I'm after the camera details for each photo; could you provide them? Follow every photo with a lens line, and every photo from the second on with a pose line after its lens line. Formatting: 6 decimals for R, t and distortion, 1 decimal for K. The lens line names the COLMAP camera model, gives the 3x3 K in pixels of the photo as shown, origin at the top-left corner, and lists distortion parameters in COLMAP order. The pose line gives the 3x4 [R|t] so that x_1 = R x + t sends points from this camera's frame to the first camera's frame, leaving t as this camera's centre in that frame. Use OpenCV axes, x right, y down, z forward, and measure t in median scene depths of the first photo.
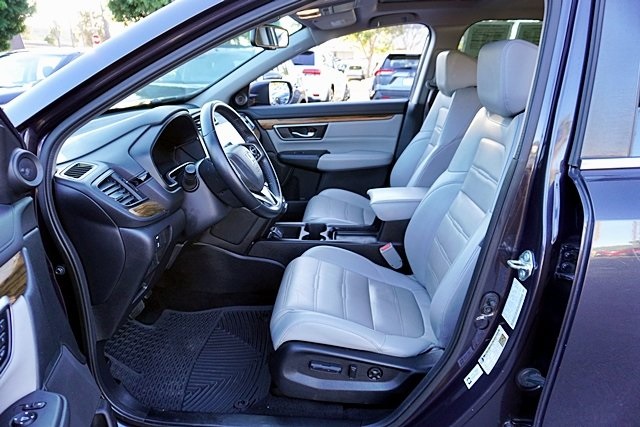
lens RADIAL K [[424.3, 0, 319.9], [0, 424.3, 214.2], [0, 0, 1]] dist [-0.050382, 0.032703]
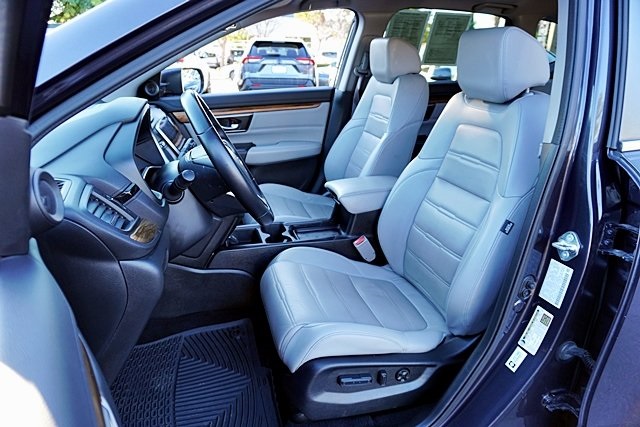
lens RADIAL K [[424.3, 0, 316.1], [0, 424.3, 213.1], [0, 0, 1]] dist [-0.050382, 0.032703]
pose [[0.948214, -0.098476, 0.301981, -0.226181], [0.091215, 0.995103, 0.038088, -0.030989], [-0.304253, -0.008571, 0.952553, 0.110870]]
